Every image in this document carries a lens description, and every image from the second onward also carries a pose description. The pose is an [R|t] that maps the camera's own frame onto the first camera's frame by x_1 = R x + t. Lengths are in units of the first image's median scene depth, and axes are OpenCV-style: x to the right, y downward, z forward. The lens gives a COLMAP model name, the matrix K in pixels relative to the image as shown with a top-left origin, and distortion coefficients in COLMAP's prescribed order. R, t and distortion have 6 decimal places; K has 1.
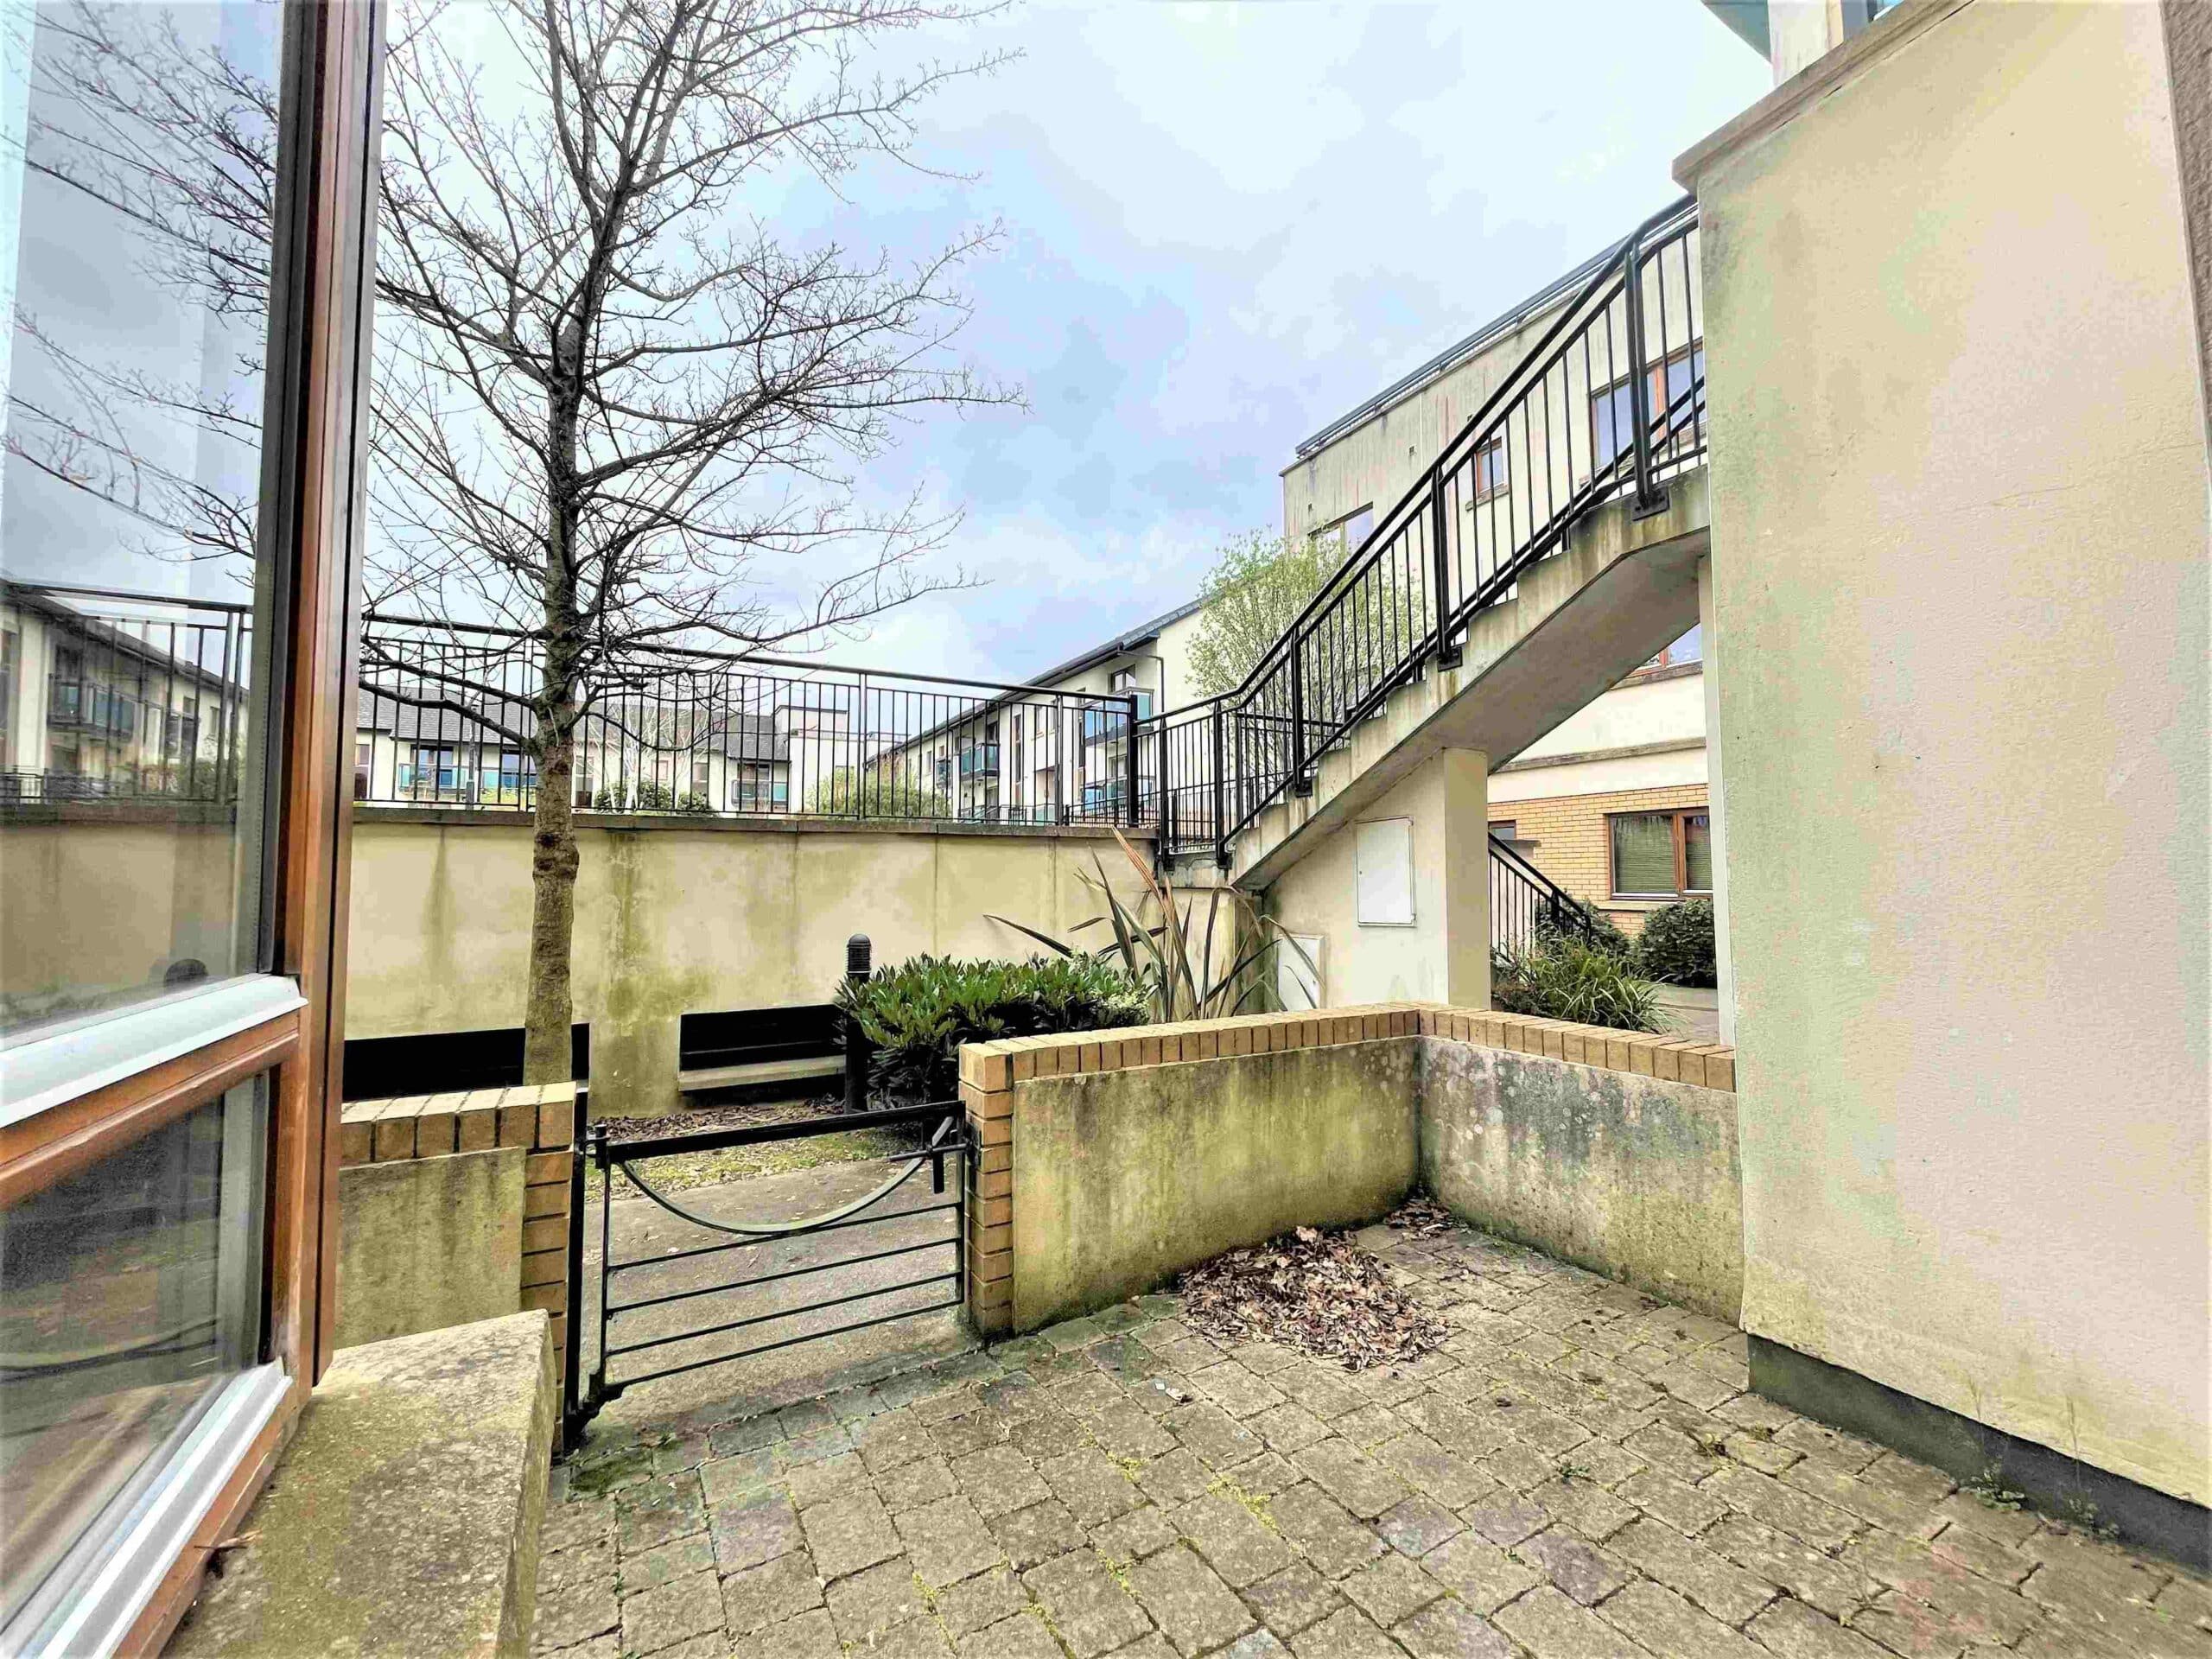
lens RADIAL K [[887.4, 0, 1106.0], [0, 887.4, 829.5], [0, 0, 1]] dist [0.000547, 0.000011]
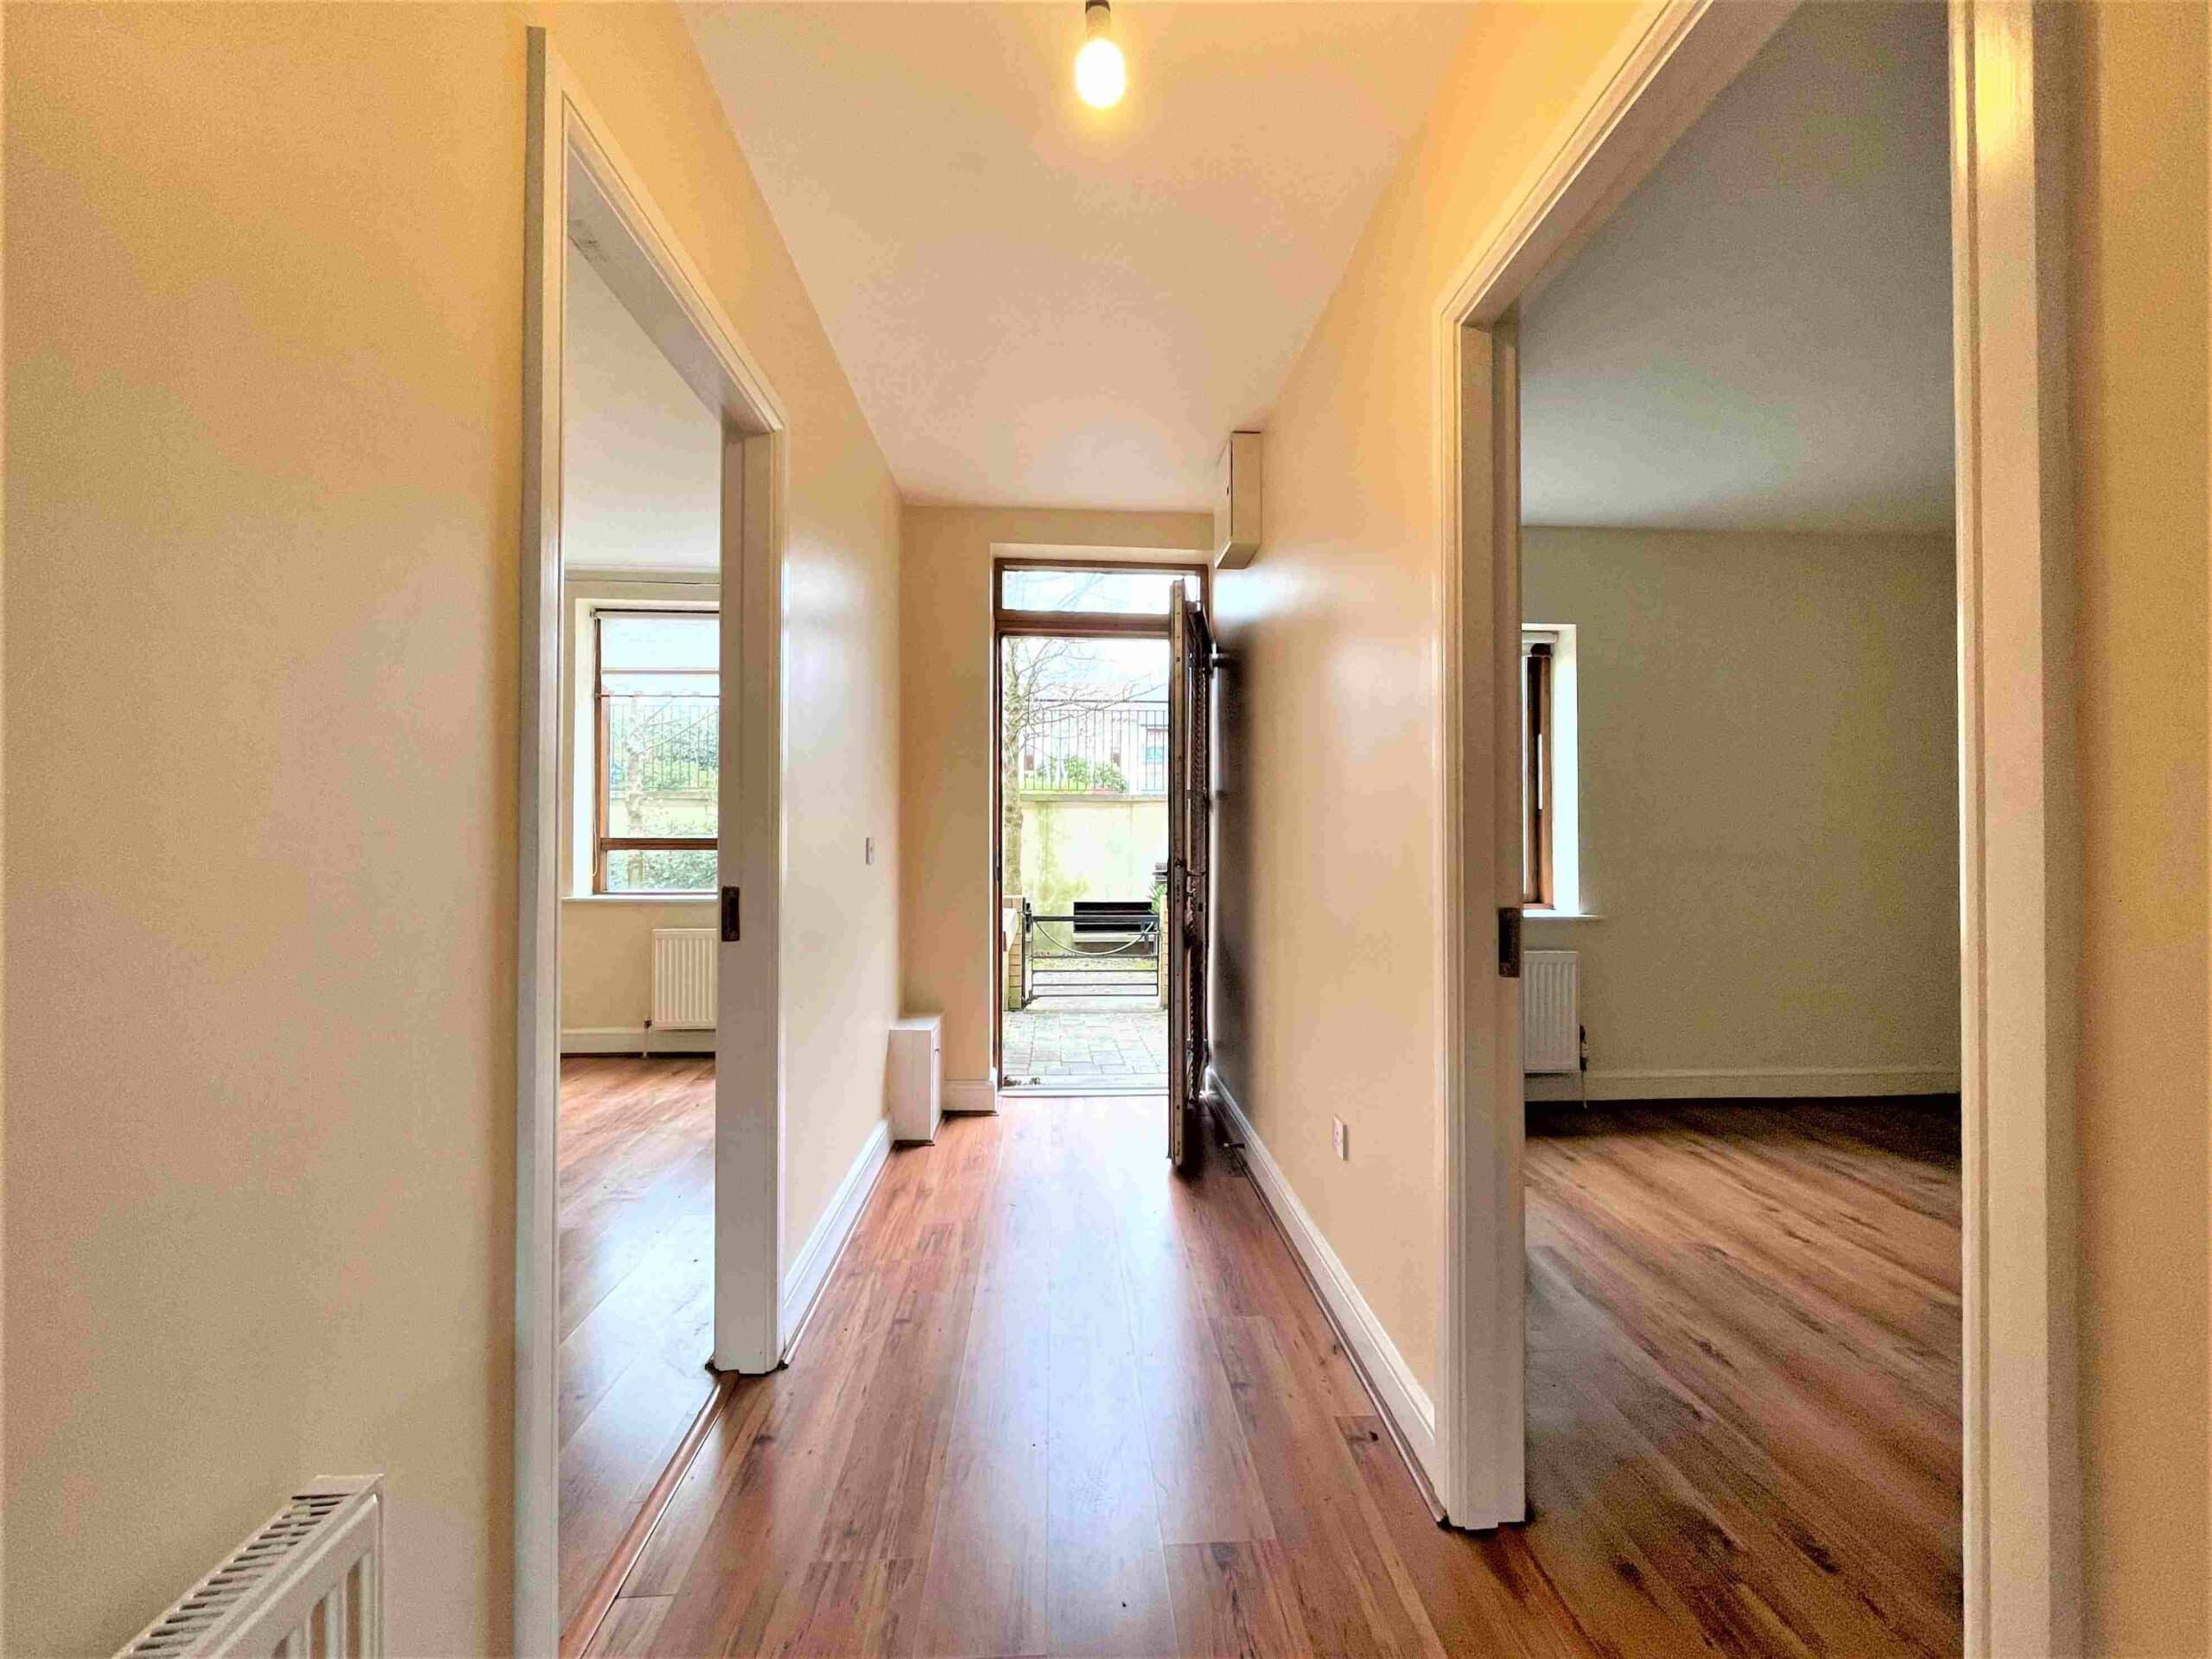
lens RADIAL K [[887.4, 0, 1106.0], [0, 887.4, 829.5], [0, 0, 1]] dist [0.000547, 0.000011]
pose [[0.901481, 0.002161, -0.432814, 0.386312], [0.019712, 0.998745, 0.046044, -0.024333], [0.432370, -0.050039, 0.900307, -0.633149]]
